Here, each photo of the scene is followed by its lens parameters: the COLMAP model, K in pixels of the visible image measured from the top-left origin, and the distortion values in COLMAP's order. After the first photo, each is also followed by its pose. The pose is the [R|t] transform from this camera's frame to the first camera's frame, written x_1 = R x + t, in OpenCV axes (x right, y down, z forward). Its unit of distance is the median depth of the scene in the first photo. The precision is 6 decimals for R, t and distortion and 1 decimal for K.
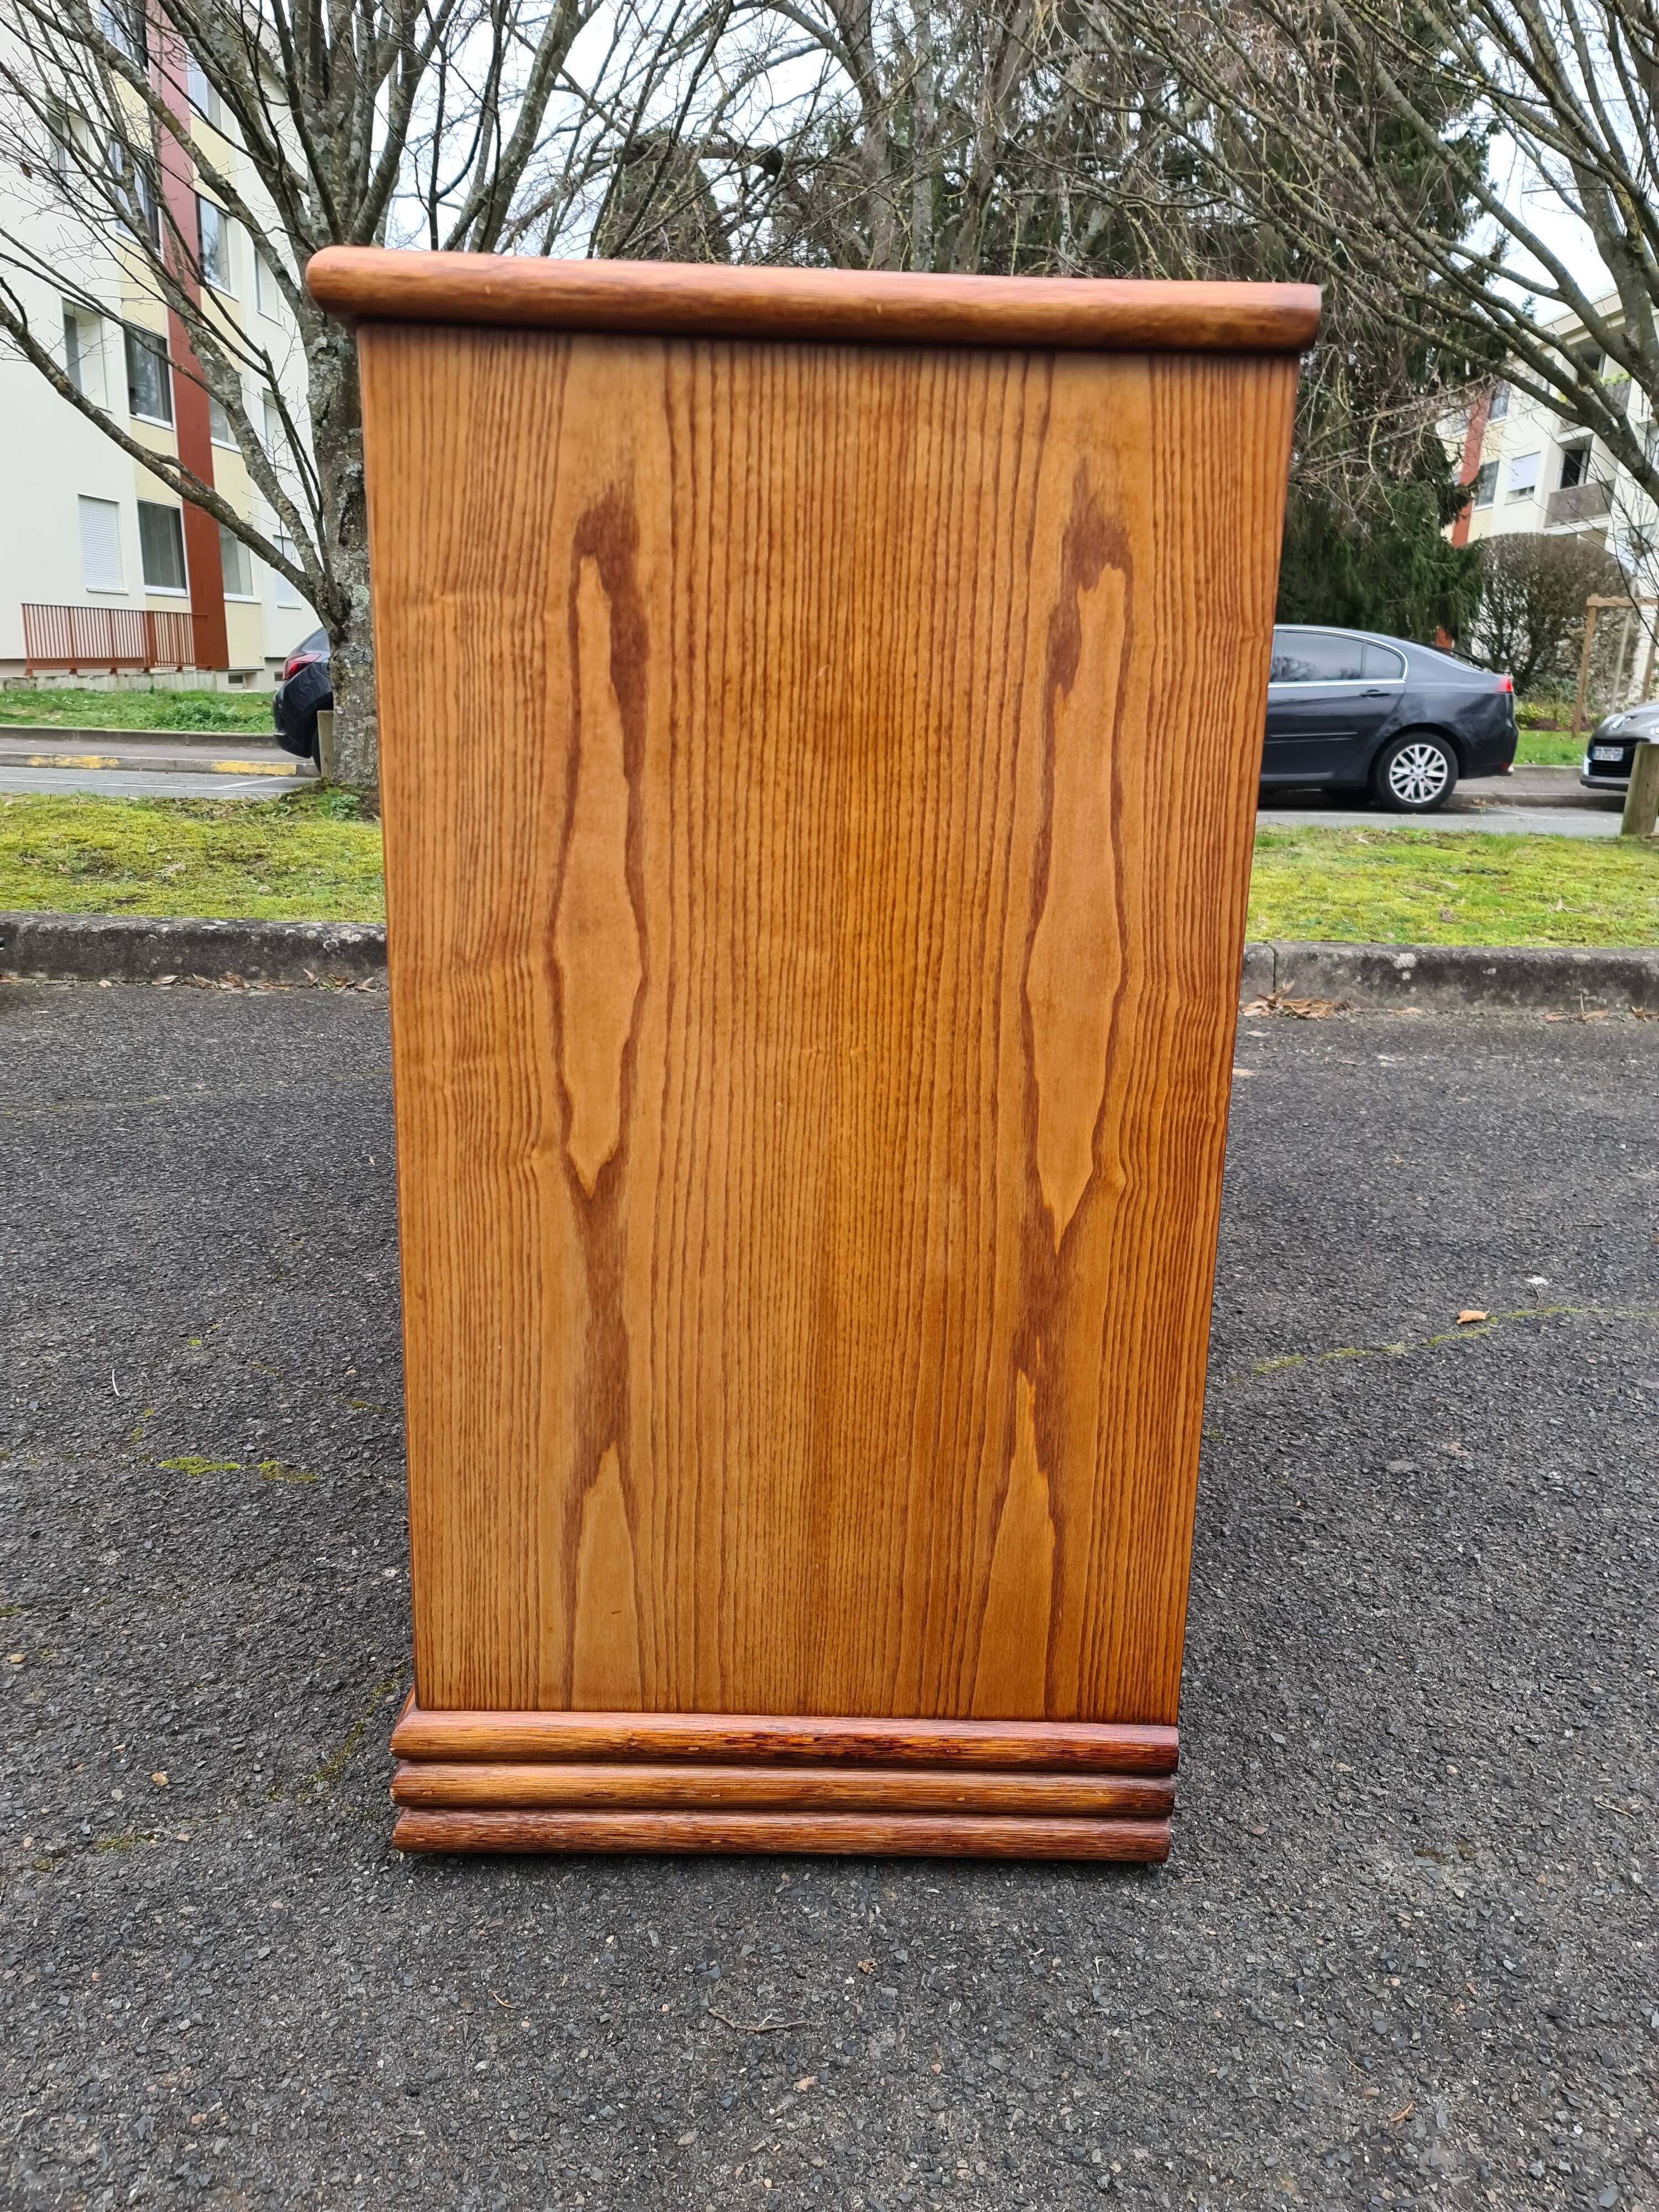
lens RADIAL K [[1629.6, 0, 852.0], [0, 1629.6, 1106.5], [0, 0, 1]] dist [0.063383, -0.040737]
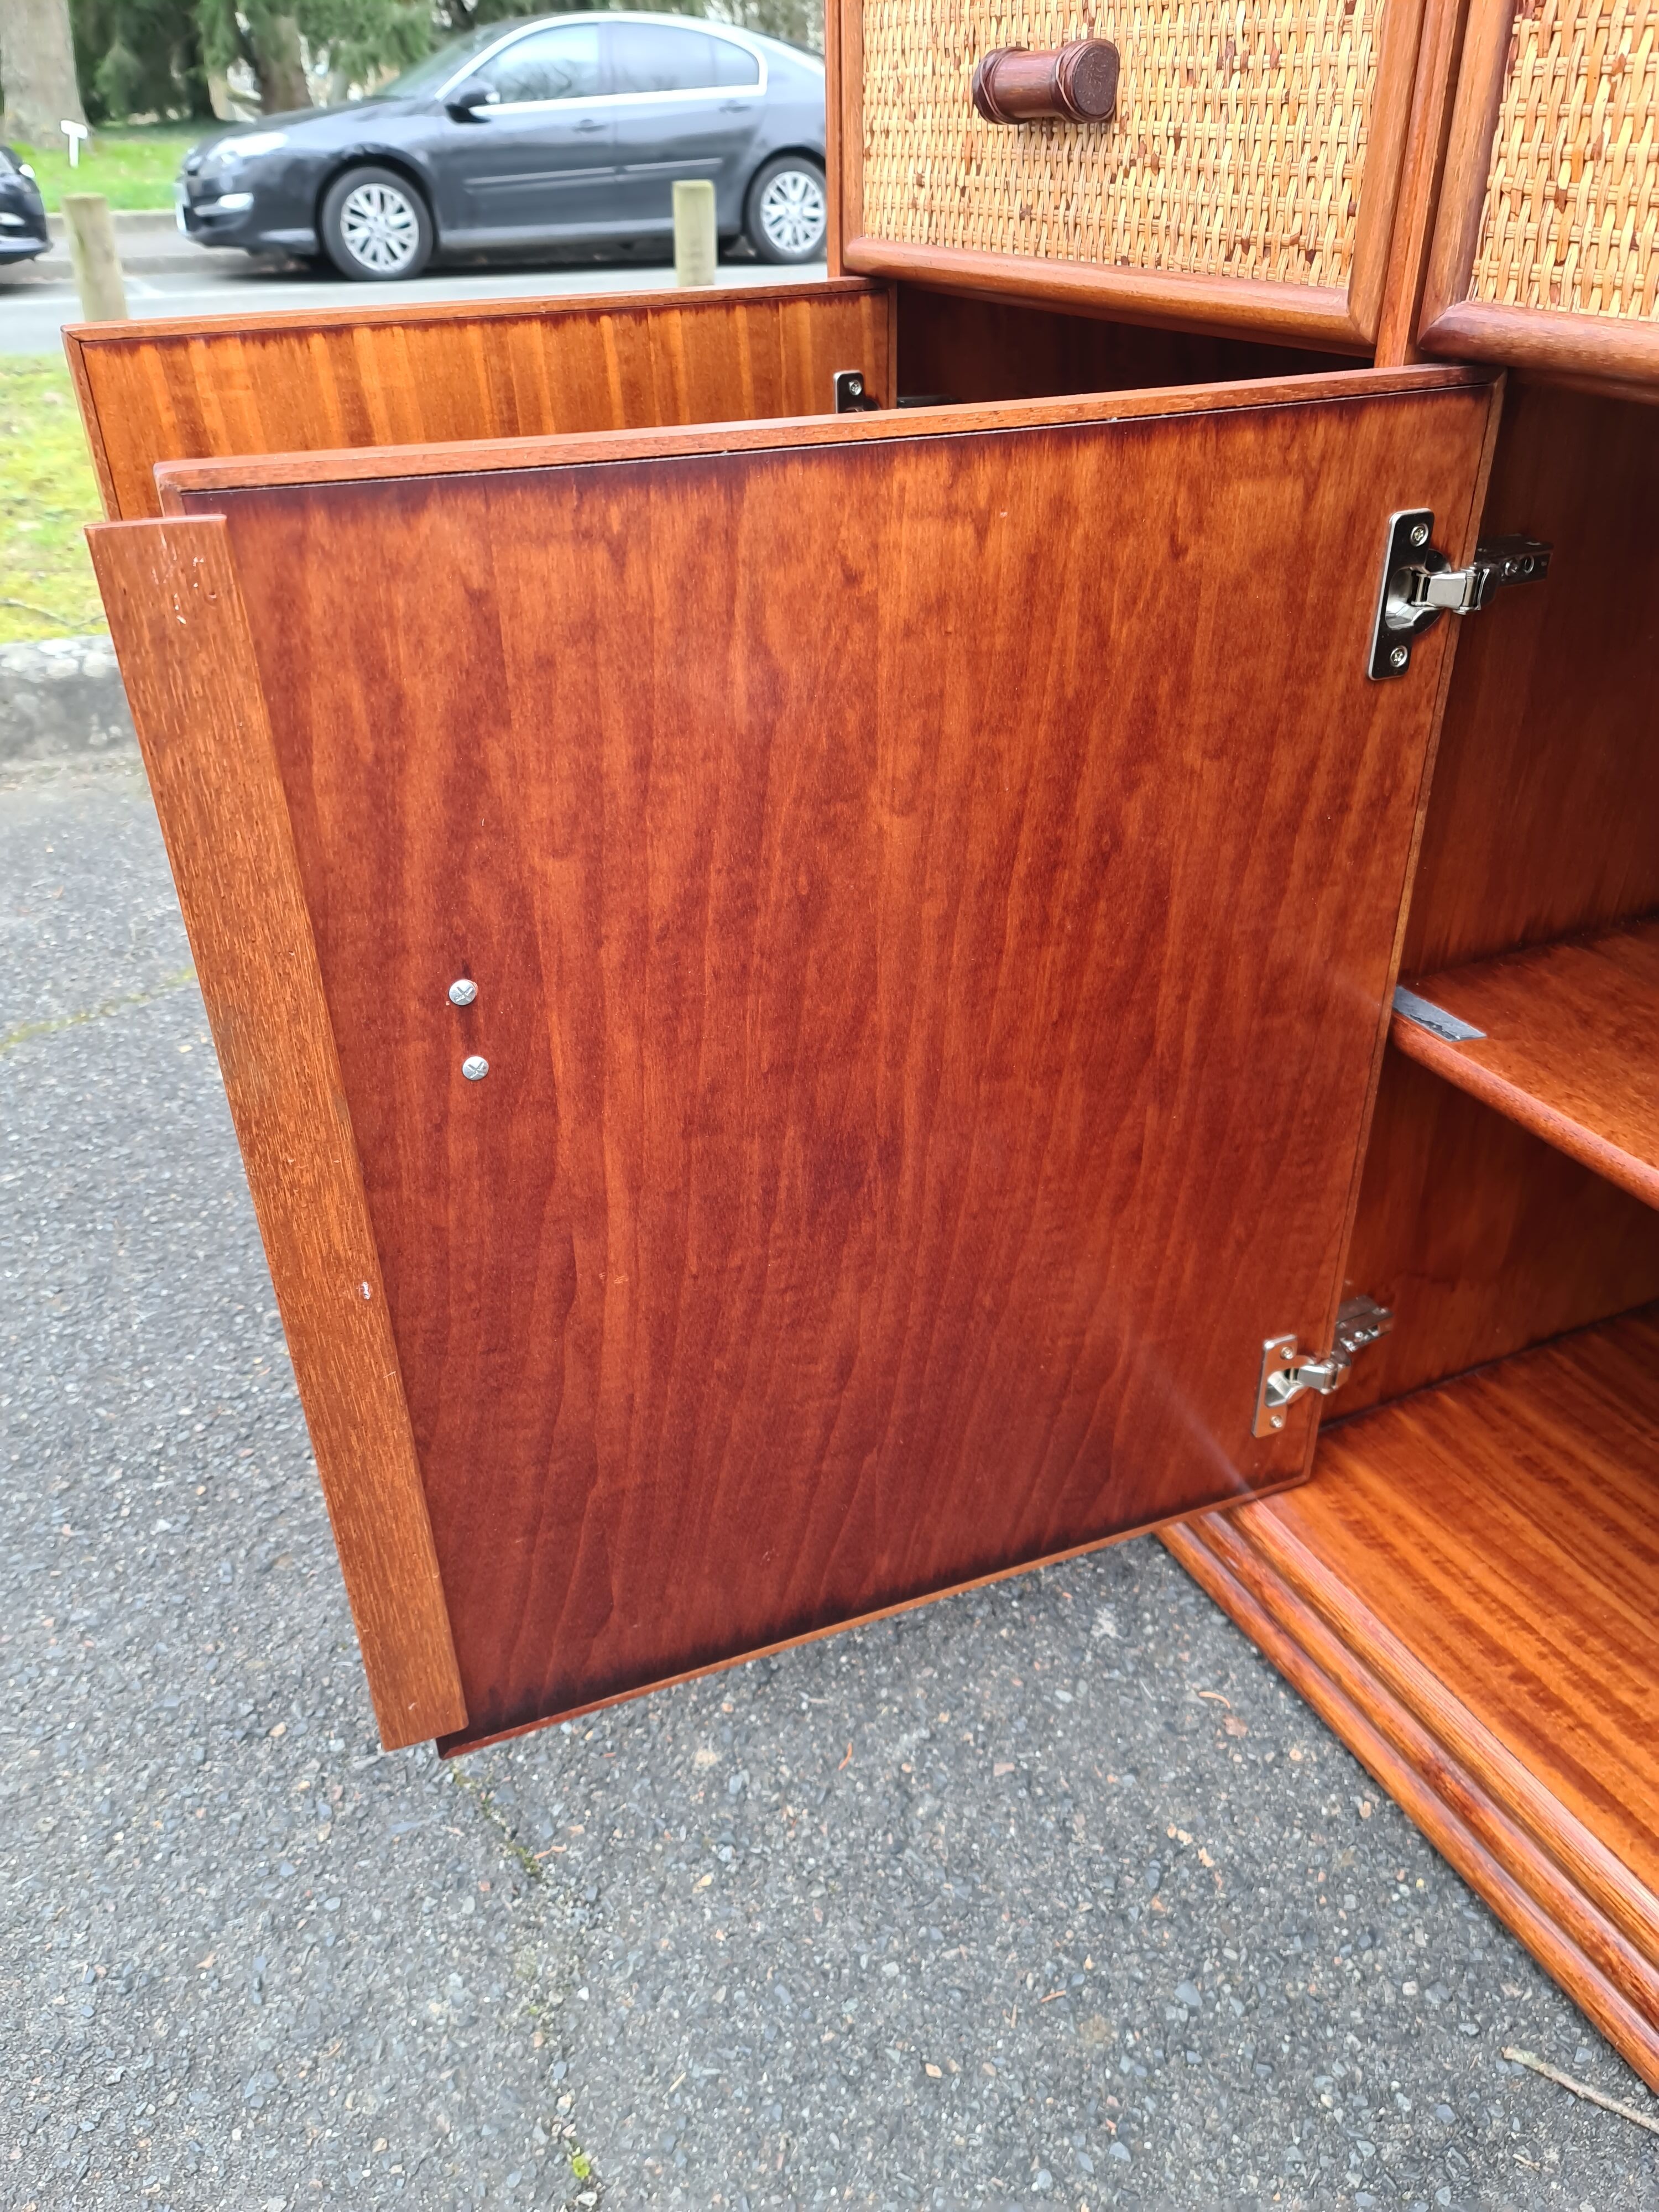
lens RADIAL K [[1635.5, 0, 848.0], [0, 1635.5, 1124.3], [0, 0, 1]] dist [0.074928, -0.063323]
pose [[0.898496, -0.253213, 0.358592, -0.824479], [0.134617, 0.936446, 0.323954, -0.428078], [-0.417832, -0.242799, 0.875480, 1.383271]]
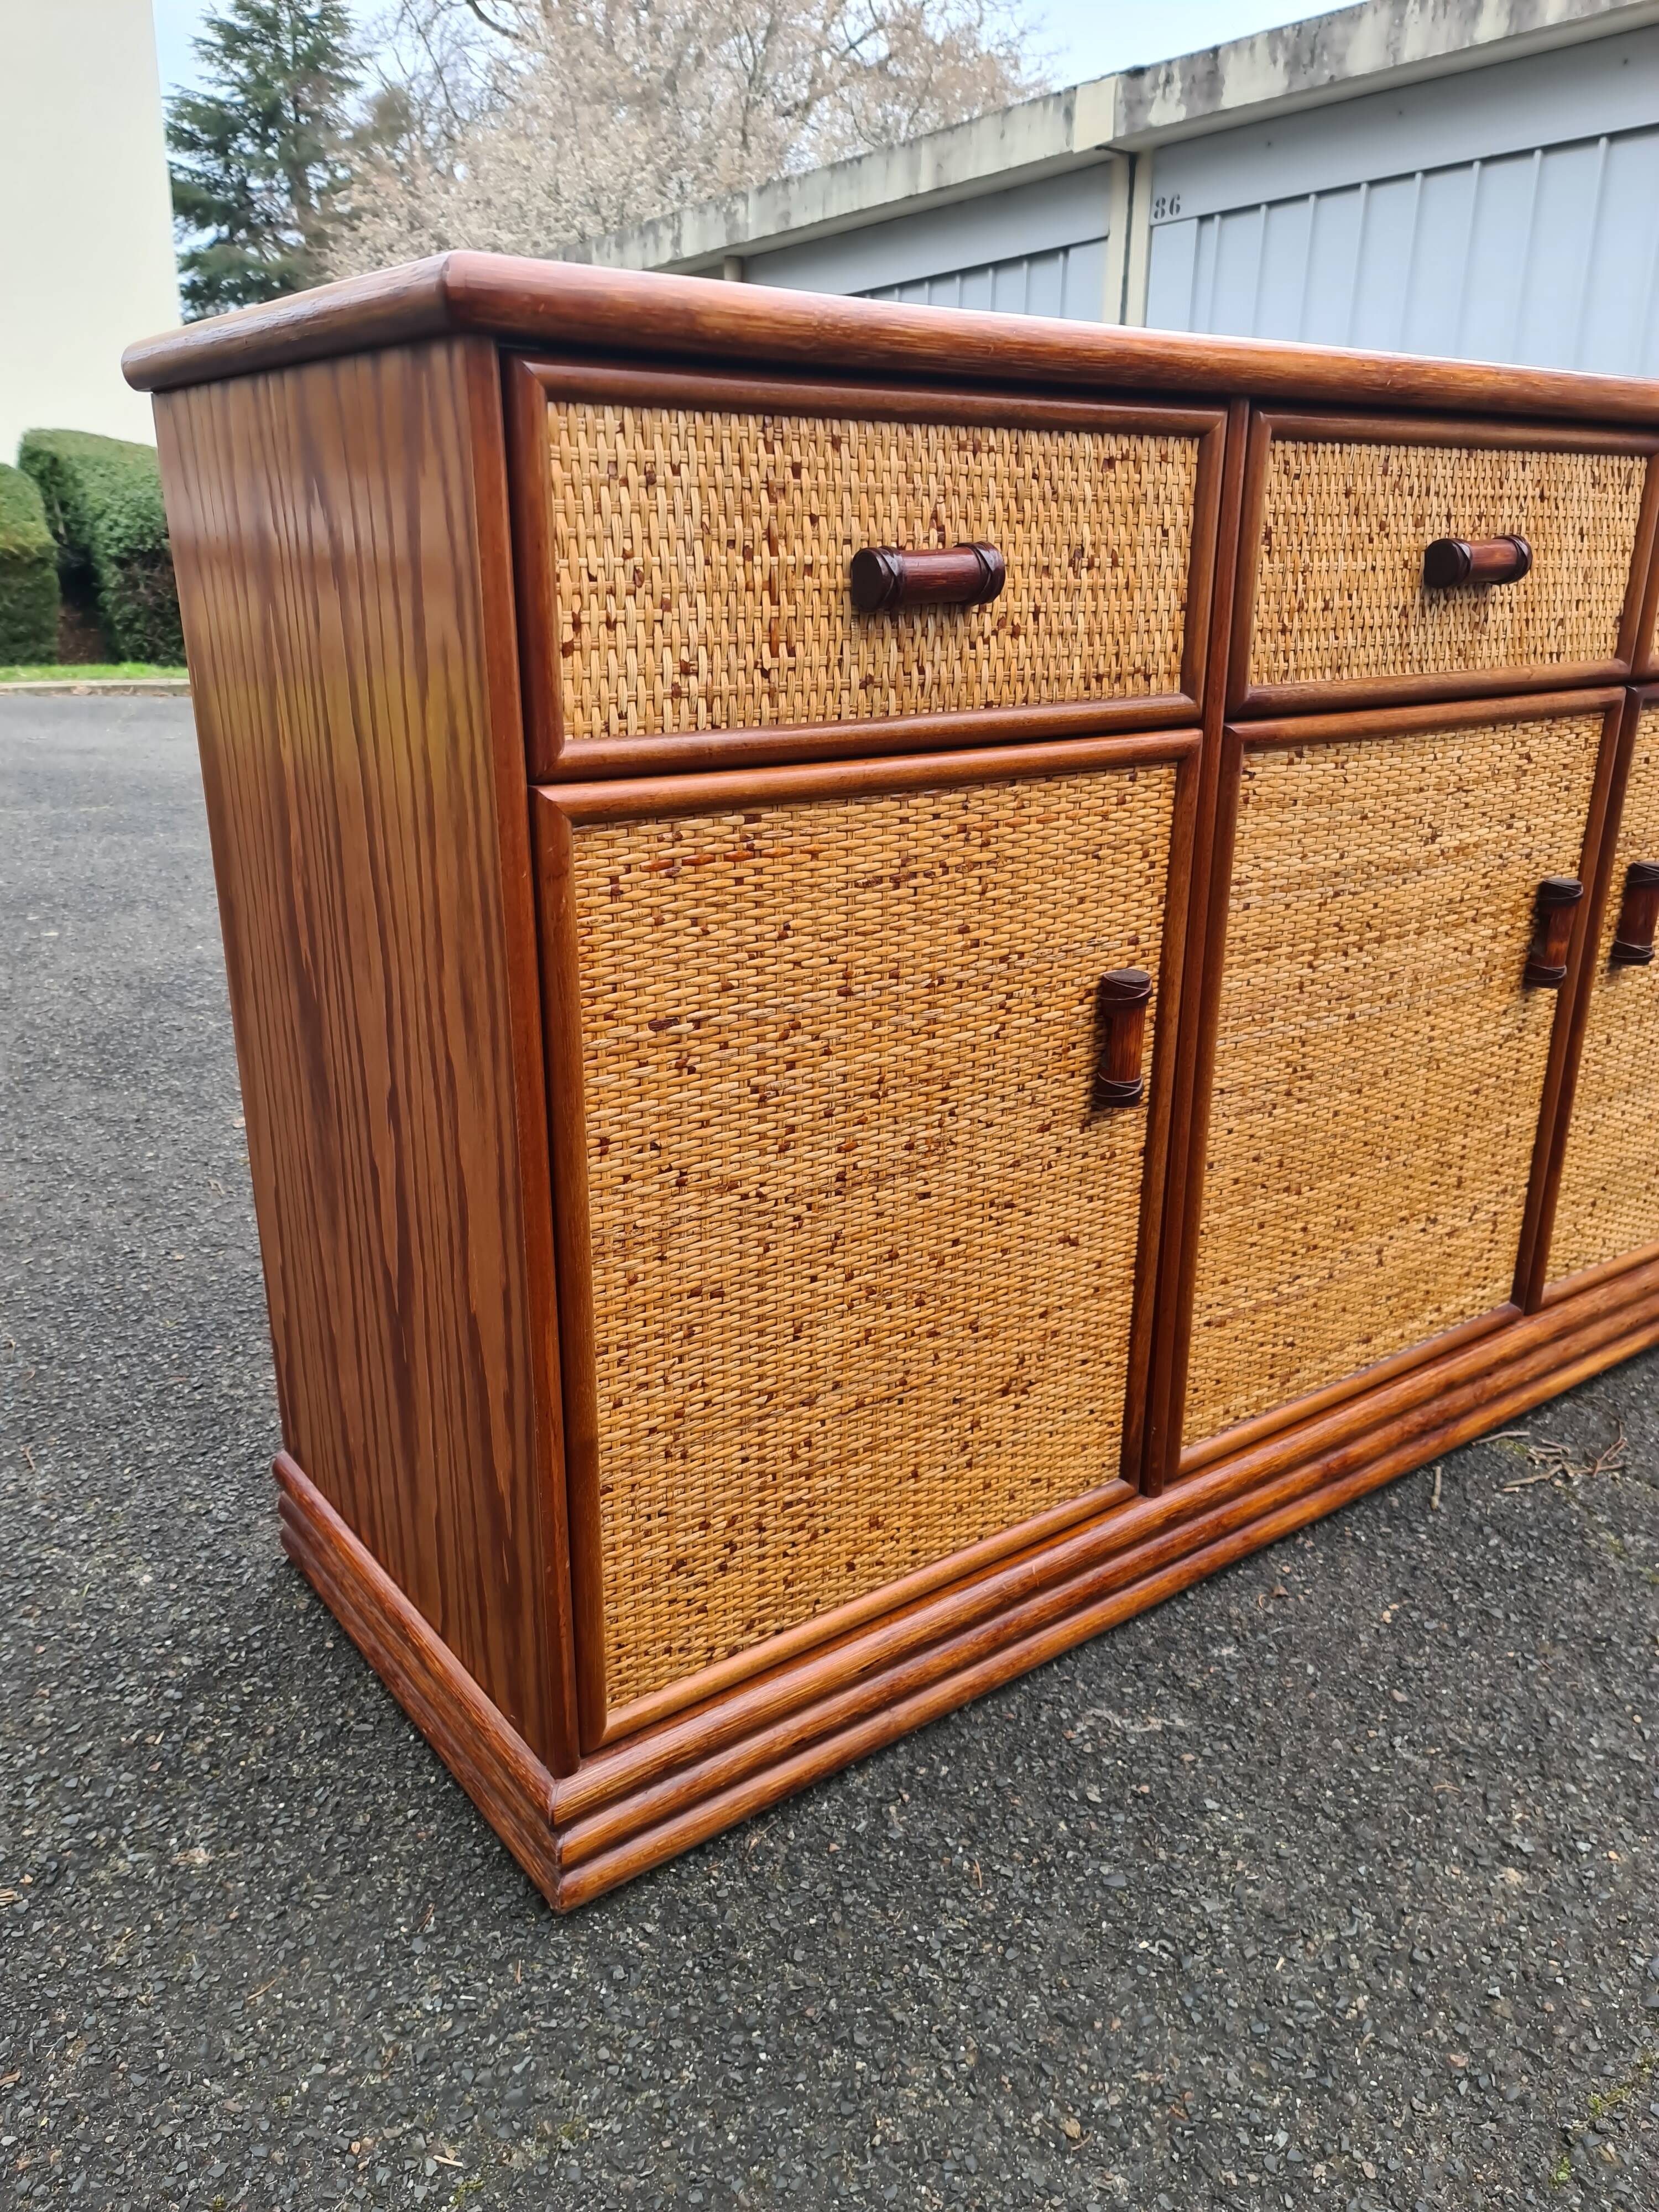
lens RADIAL K [[1629.6, 0, 822.3], [0, 1629.6, 1103.7], [0, 0, 1]] dist [0.063383, -0.040737]
pose [[-0.591367, -0.287231, 0.753514, -1.061878], [0.179168, 0.864258, 0.470060, -0.834528], [-0.786247, 0.412984, -0.459631, 2.846347]]
